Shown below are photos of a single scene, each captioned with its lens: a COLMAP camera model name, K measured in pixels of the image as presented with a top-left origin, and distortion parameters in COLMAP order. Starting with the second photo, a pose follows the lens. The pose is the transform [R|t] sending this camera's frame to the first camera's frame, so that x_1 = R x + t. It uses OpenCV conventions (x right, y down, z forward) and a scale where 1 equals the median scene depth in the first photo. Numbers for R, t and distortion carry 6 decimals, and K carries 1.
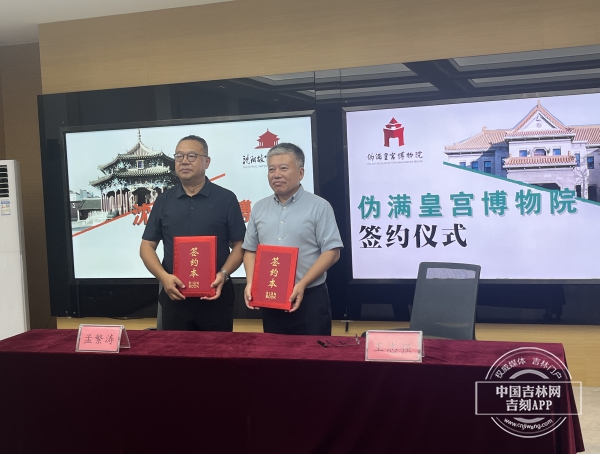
lens RADIAL K [[786.7, 0, 300.0], [0, 786.7, 227.0], [0, 0, 1]] dist [0.091688, -0.078740]
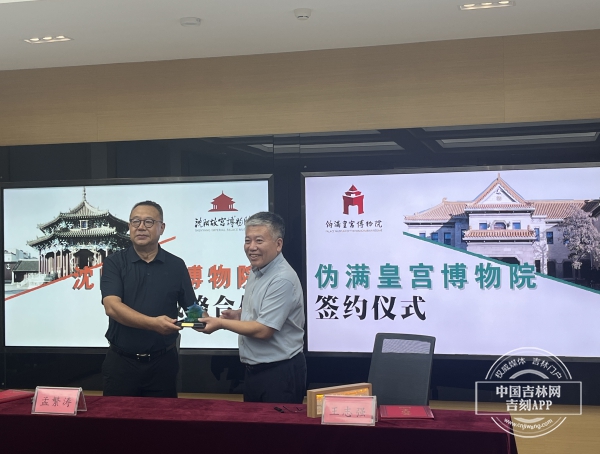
lens RADIAL K [[904.0, 0, 300.0], [0, 904.0, 227.0], [0, 0, 1]] dist [0.164310, -0.660751]
pose [[0.997832, 0.029706, 0.058729, -0.011667], [-0.025055, 0.996606, -0.078408, 0.002422], [-0.060859, 0.076767, 0.995190, -0.107556]]
